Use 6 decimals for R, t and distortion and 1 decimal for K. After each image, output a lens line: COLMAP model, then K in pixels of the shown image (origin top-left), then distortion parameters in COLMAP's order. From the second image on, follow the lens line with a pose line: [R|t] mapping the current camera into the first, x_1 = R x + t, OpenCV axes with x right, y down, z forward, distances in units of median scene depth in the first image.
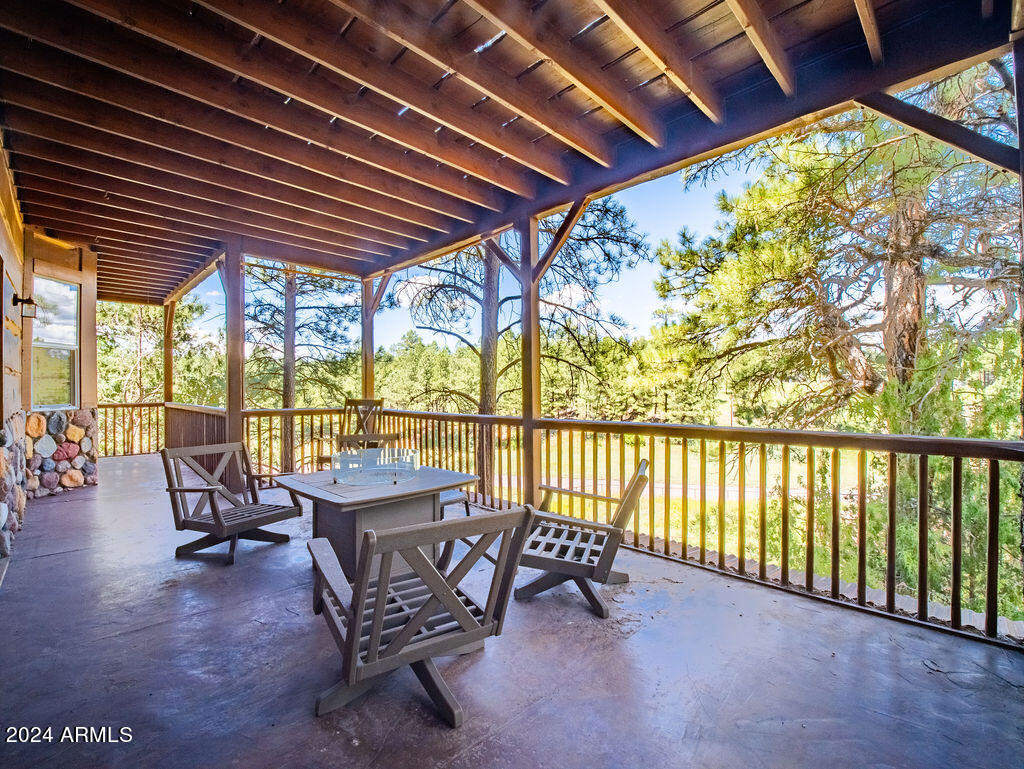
lens RADIAL K [[460.8, 0, 509.0], [0, 460.8, 385.1], [0, 0, 1]] dist [-0.000589, -0.000204]
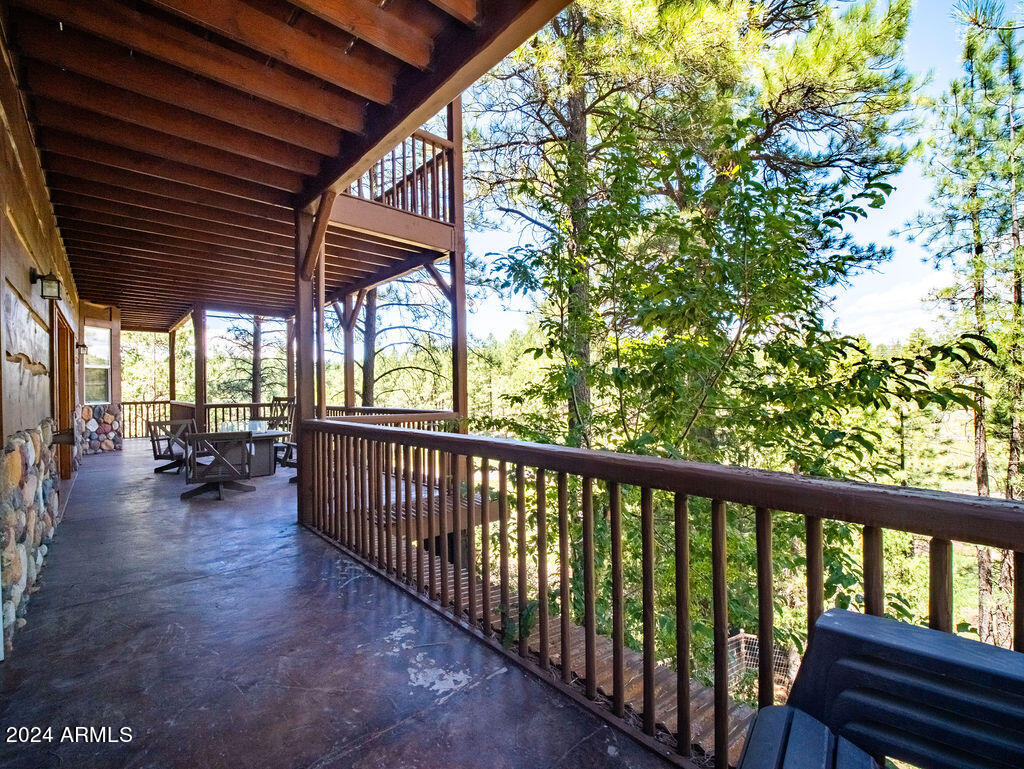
lens RADIAL K [[460.8, 0, 509.0], [0, 460.8, 385.1], [0, 0, 1]] dist [-0.000589, -0.000204]
pose [[0.998945, -0.008382, -0.045144, 0.582976], [0.008501, 0.999961, 0.002441, -0.007213], [0.045122, -0.002822, 0.998978, -0.601425]]
